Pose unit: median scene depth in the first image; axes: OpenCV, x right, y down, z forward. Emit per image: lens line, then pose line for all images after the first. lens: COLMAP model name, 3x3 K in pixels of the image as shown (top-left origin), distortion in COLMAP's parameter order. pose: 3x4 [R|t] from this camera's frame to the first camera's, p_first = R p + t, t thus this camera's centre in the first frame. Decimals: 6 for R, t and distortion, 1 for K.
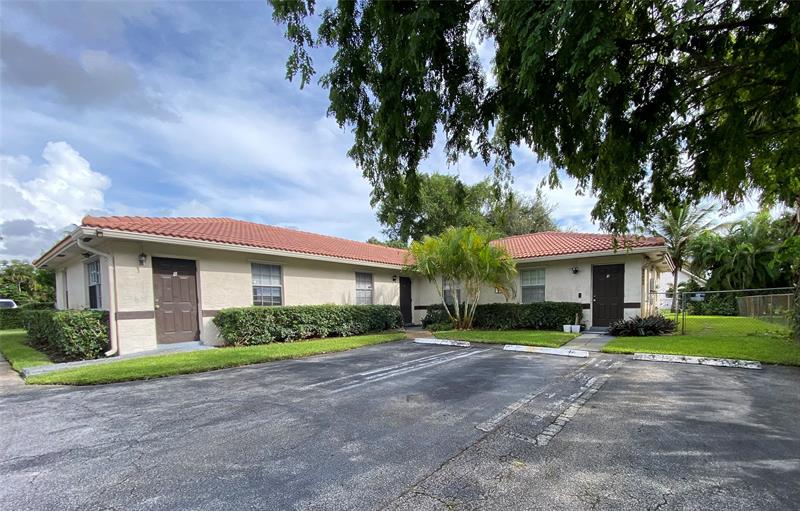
lens RADIAL K [[345.5, 0, 470.0], [0, 345.5, 324.6], [0, 0, 1]] dist [0.020968, -0.013423]
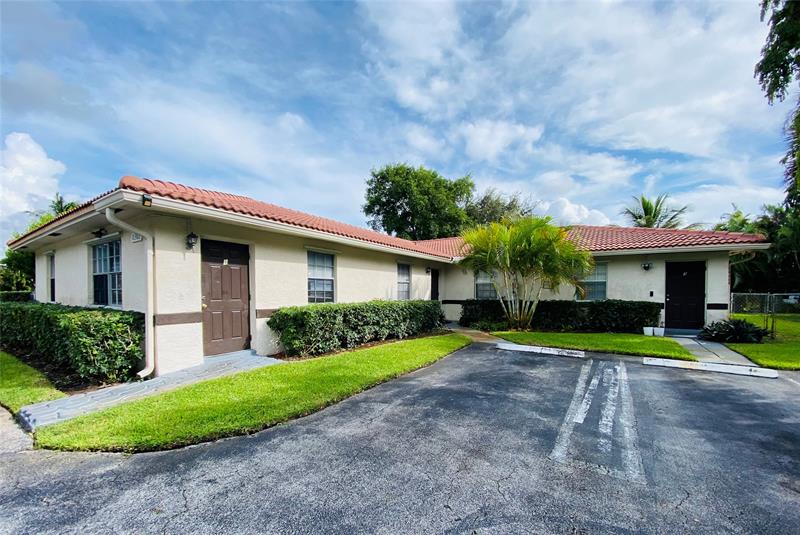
lens RADIAL K [[310.7, 0, 419.8], [0, 310.7, 299.3], [0, 0, 1]] dist [0.027552, -0.016855]
pose [[0.997842, 0.014837, 0.063956, -0.430711], [-0.012617, 0.999309, -0.034968, -0.042328], [-0.064431, 0.034085, 0.997340, 0.271474]]
